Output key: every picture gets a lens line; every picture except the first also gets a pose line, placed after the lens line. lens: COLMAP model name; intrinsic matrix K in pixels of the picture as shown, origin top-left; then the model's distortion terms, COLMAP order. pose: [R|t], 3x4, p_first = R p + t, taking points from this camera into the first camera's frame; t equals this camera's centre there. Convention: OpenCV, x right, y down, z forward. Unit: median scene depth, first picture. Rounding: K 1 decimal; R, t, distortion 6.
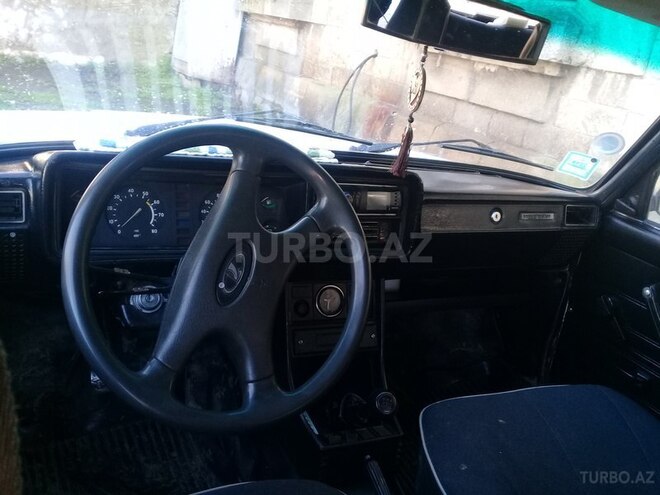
lens RADIAL K [[611.8, 0, 330.0], [0, 611.8, 247.5], [0, 0, 1]] dist [0.087272, -0.176394]
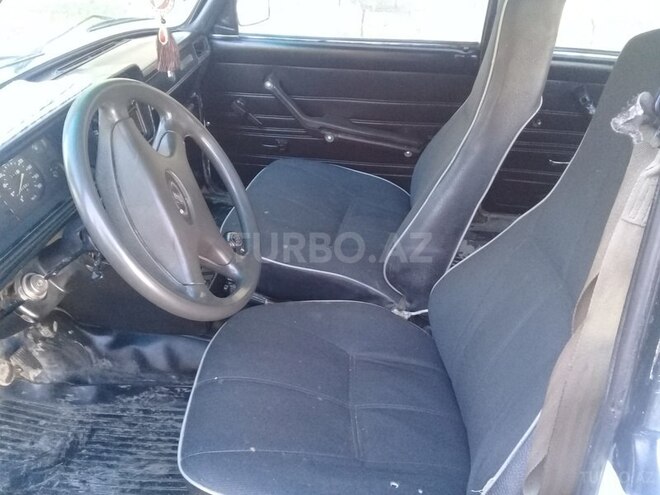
lens RADIAL K [[611.8, 0, 330.0], [0, 611.8, 247.5], [0, 0, 1]] dist [0.087272, -0.176394]
pose [[0.535987, -0.564144, 0.628061, -0.480614], [0.354004, 0.825571, 0.439447, -0.181733], [-0.766420, -0.013202, 0.642204, -0.004815]]
